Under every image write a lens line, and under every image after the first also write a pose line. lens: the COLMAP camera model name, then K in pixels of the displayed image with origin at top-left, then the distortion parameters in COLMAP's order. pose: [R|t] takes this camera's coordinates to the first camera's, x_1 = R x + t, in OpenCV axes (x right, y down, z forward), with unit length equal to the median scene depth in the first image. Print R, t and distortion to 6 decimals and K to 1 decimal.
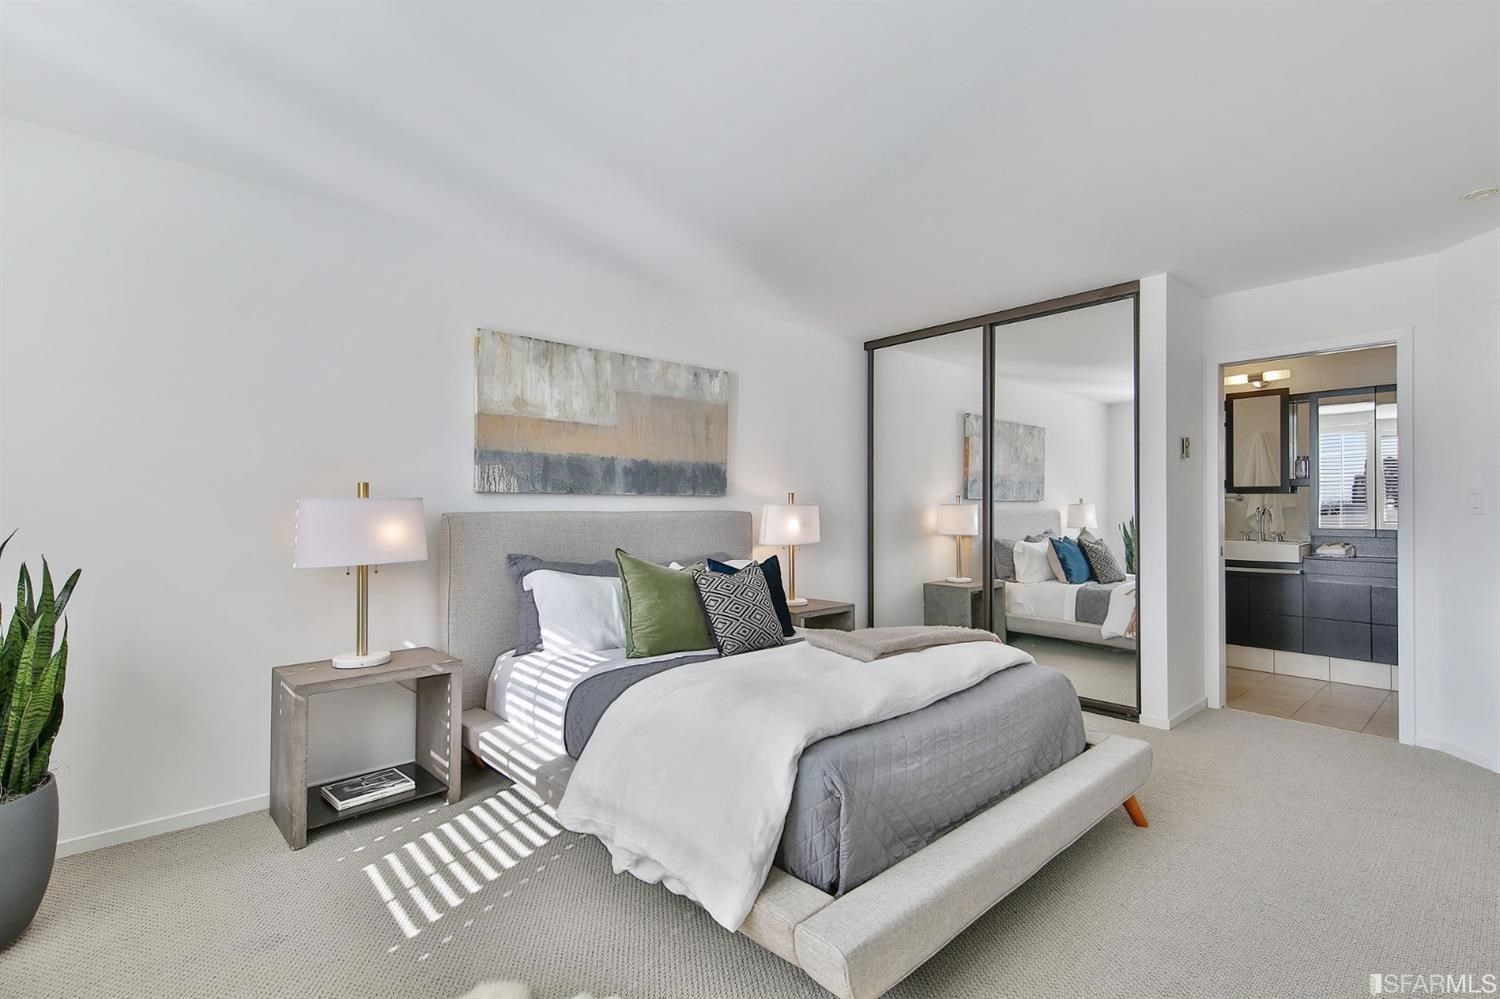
lens RADIAL K [[658.2, 0, 759.5], [0, 658.2, 499.5], [0, 0, 1]] dist [0.009897, -0.001074]
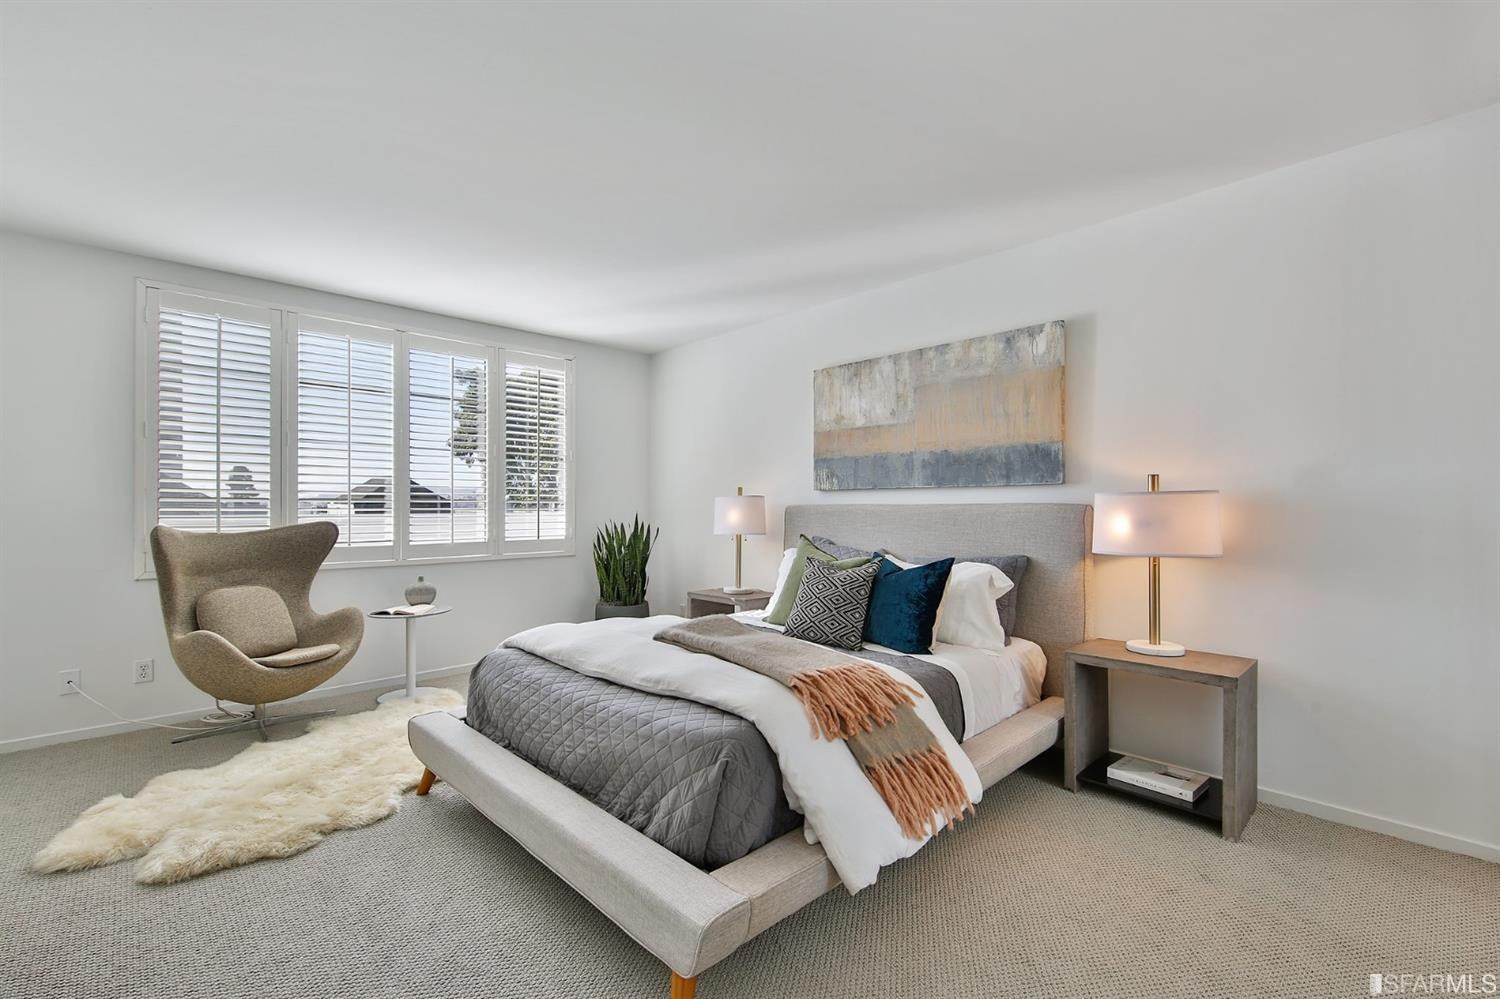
lens RADIAL K [[658.2, 0, 761.5], [0, 658.2, 508.0], [0, 0, 1]] dist [0.009897, -0.001074]
pose [[0.033689, 0.006982, -0.999408, 0.805078], [0.019306, 0.999784, 0.007636, 0.011495], [0.999246, -0.019552, 0.033547, 0.721439]]
